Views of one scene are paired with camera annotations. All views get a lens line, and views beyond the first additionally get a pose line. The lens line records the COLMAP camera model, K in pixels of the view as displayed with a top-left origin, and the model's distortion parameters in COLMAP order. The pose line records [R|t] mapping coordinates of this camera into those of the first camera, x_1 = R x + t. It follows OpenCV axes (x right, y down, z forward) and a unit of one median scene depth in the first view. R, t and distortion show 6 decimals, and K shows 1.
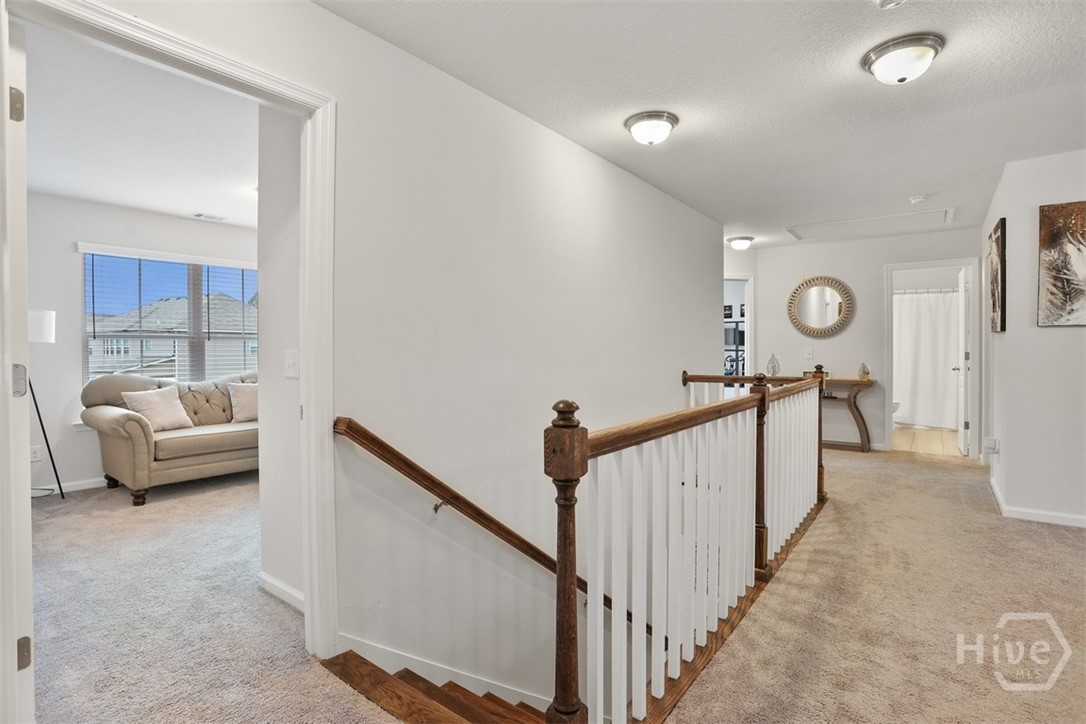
lens RADIAL K [[545.7, 0, 546.3], [0, 545.7, 355.6], [0, 0, 1]] dist [0.001472, 0.001270]
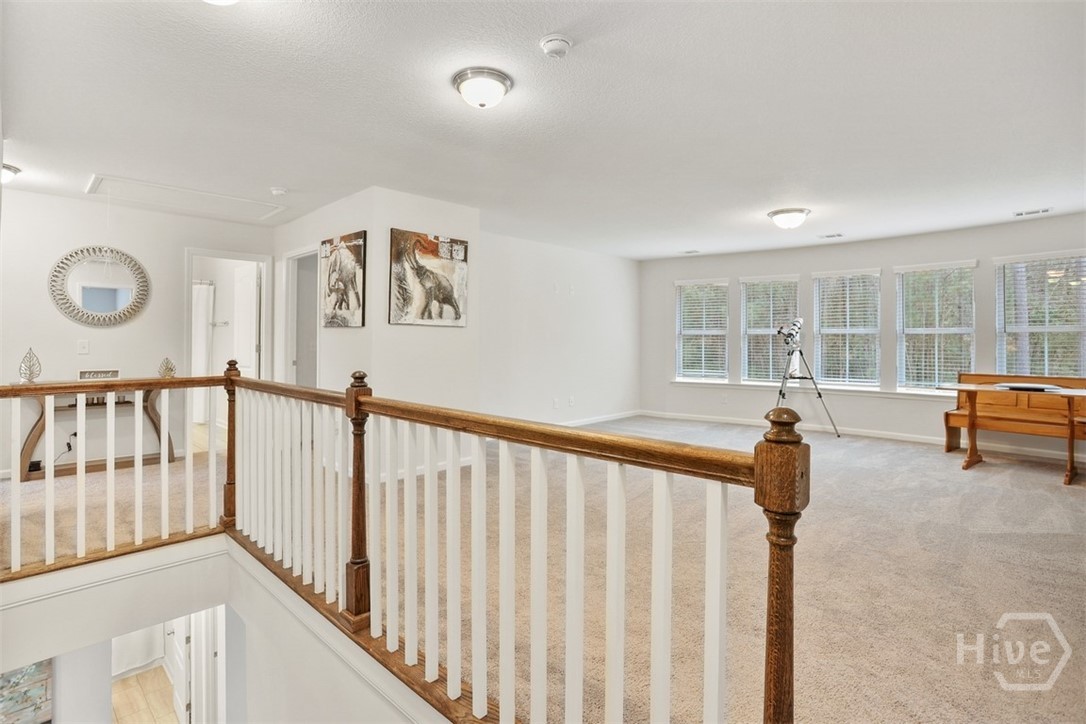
lens RADIAL K [[545.7, 0, 544.9], [0, 545.7, 335.0], [0, 0, 1]] dist [0.001472, 0.001270]
pose [[0.160124, 0.020441, 0.986885, -0.272613], [0.009100, 0.999712, -0.022184, 0.003355], [-0.987055, 0.012533, 0.159892, 0.454988]]
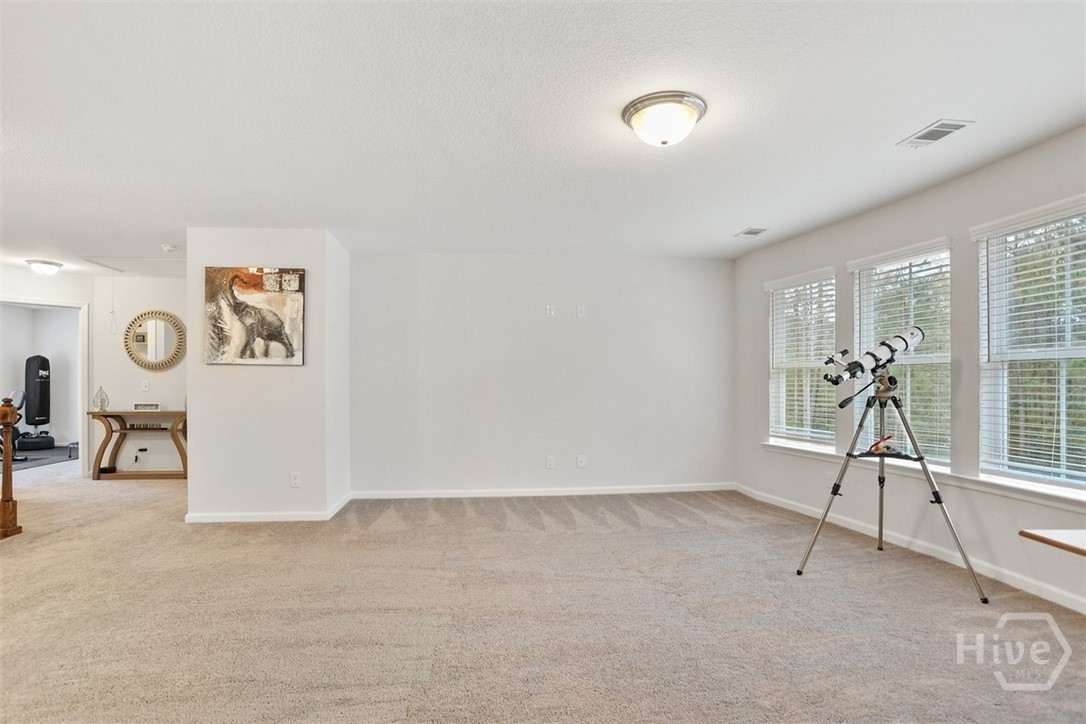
lens RADIAL K [[545.7, 0, 541.9], [0, 545.7, 377.9], [0, 0, 1]] dist [0.001472, 0.001270]
pose [[0.772975, 0.007445, 0.634393, 0.712428], [0.004218, 0.999849, -0.016874, 0.001569], [-0.634422, 0.015719, 0.772827, -0.433141]]
